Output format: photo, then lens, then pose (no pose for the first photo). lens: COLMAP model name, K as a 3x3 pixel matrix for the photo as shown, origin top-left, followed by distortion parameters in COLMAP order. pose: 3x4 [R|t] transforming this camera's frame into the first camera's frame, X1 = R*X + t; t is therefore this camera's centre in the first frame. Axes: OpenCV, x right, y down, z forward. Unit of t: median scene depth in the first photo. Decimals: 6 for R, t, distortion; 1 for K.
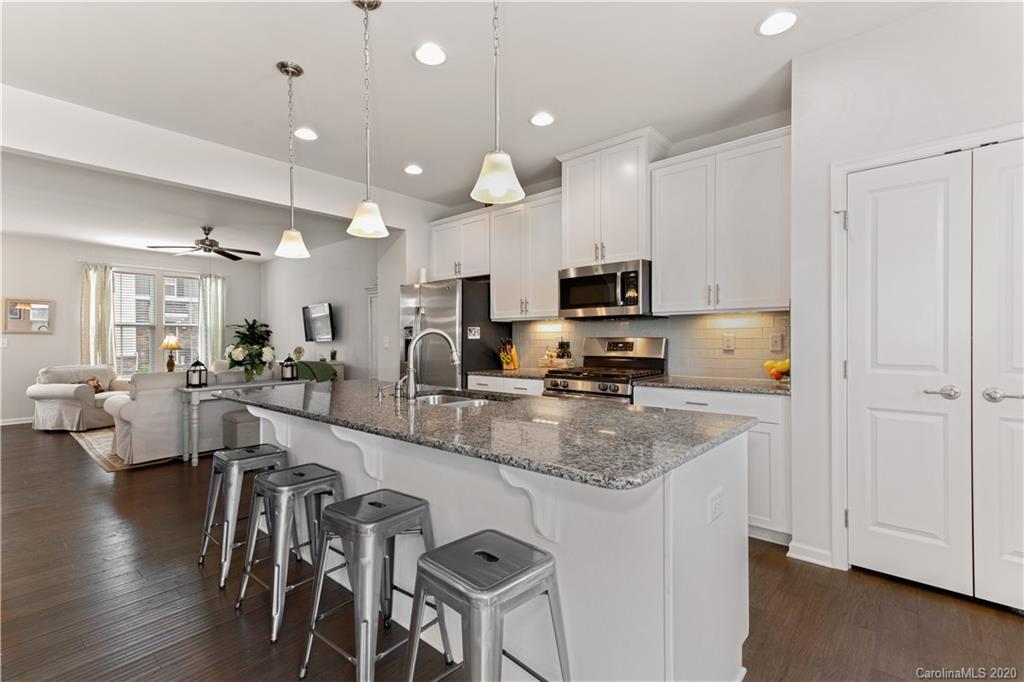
lens RADIAL K [[469.4, 0, 509.9], [0, 469.4, 336.4], [0, 0, 1]] dist [0.020599, 0.003115]
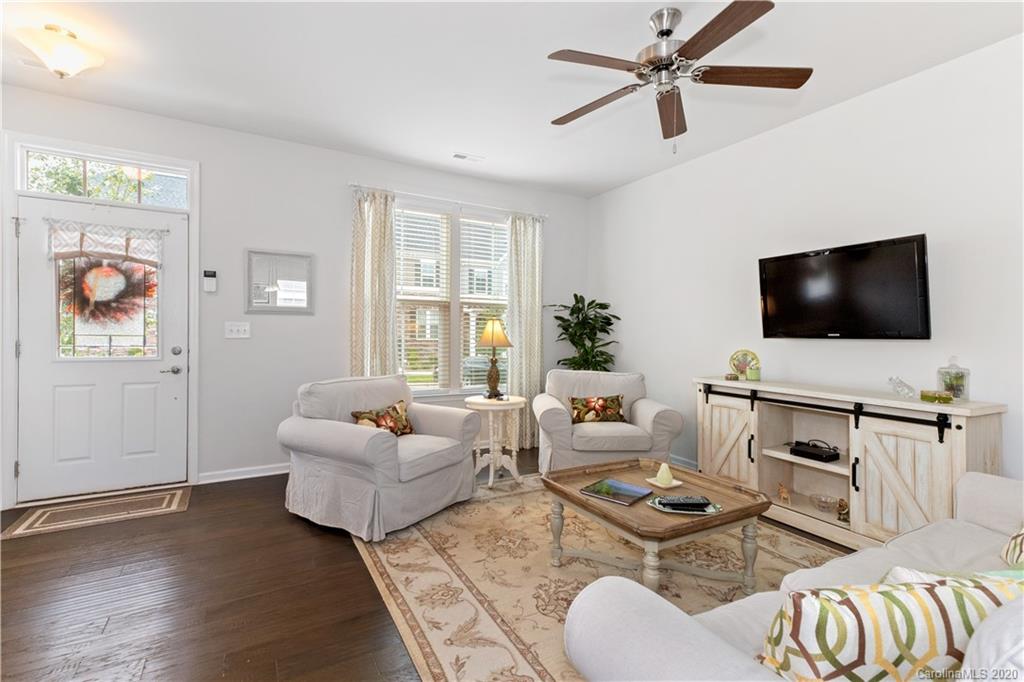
lens RADIAL K [[469.4, 0, 512.9], [0, 469.4, 336.4], [0, 0, 1]] dist [0.020599, 0.003115]
pose [[0.949648, 0.016027, -0.312910, -0.655139], [-0.013180, 0.999850, 0.011213, 0.011878], [0.313043, -0.006524, 0.949717, 0.645372]]
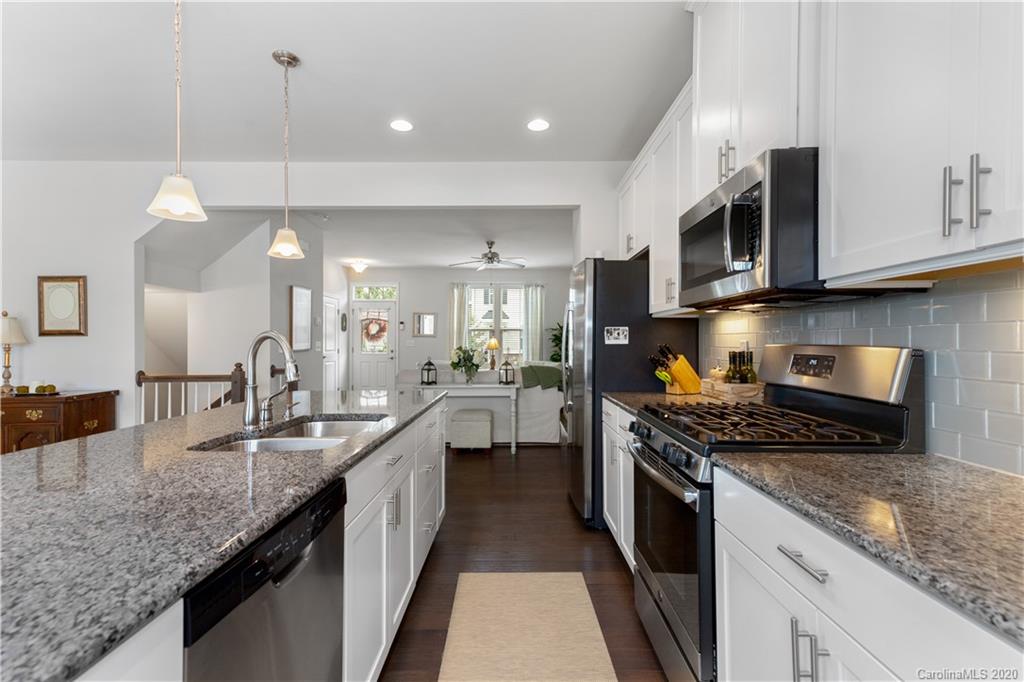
lens RADIAL K [[469.4, 0, 512.4], [0, 469.4, 343.2], [0, 0, 1]] dist [0.020599, 0.003115]
pose [[0.652866, 0.007575, -0.757435, 0.252558], [0.002333, 0.999925, 0.012011, -0.003539], [0.757470, -0.009609, 0.652800, 0.330057]]
